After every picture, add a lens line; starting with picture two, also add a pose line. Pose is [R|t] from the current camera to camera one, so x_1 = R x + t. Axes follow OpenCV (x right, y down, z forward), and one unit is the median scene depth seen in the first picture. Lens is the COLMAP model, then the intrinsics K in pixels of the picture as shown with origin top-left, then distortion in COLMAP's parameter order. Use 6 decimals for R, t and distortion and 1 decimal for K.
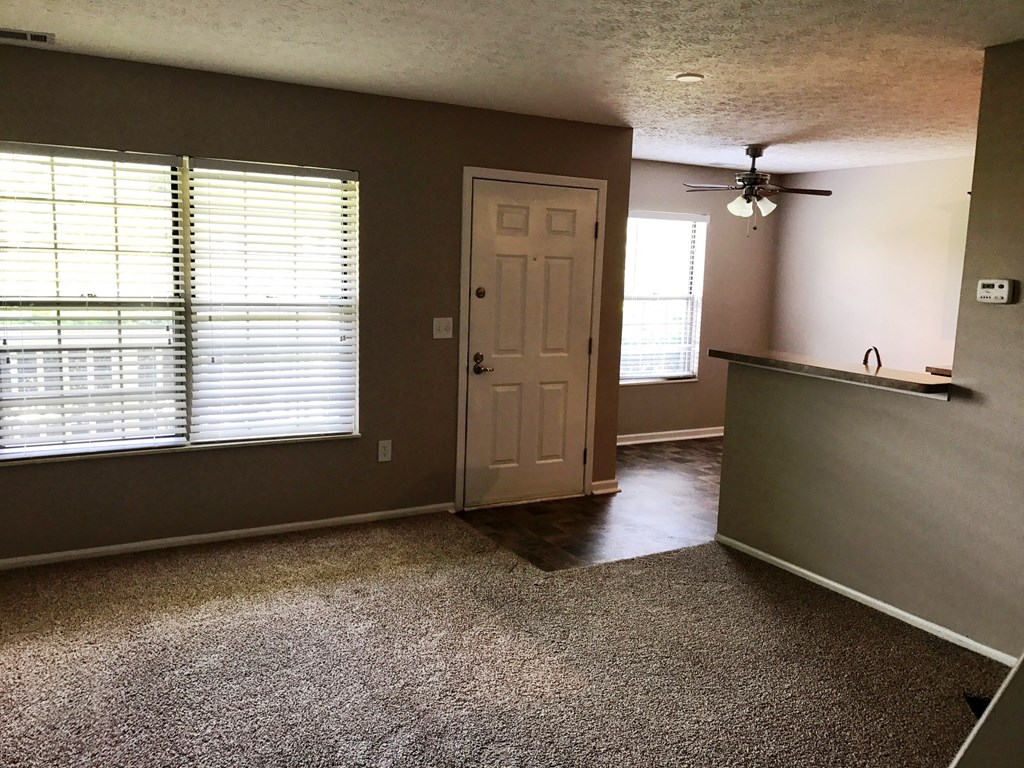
lens RADIAL K [[844.9, 0, 512.0], [0, 844.9, 384.0], [0, 0, 1]] dist [0.045217, -0.004987]
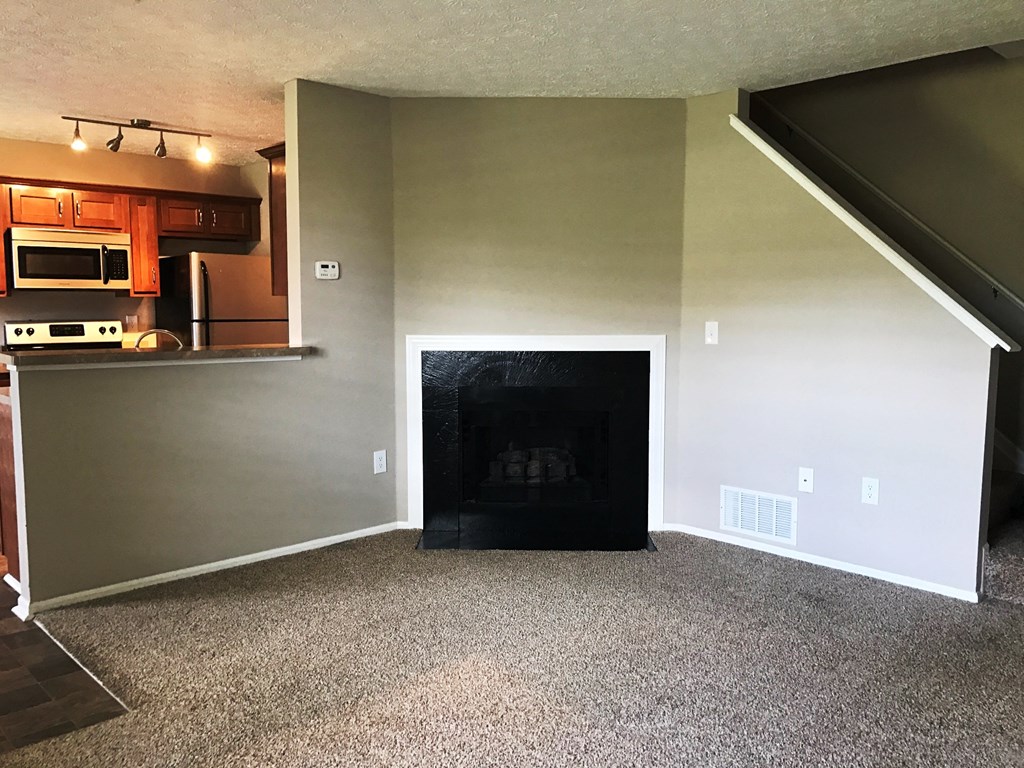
lens RADIAL K [[844.9, 0, 512.0], [0, 844.9, 384.0], [0, 0, 1]] dist [0.045217, -0.004987]
pose [[-0.246662, -0.127915, 0.960622, -0.782974], [0.125155, 0.978745, 0.162465, -0.112555], [-0.960986, 0.160301, -0.225410, 1.041639]]
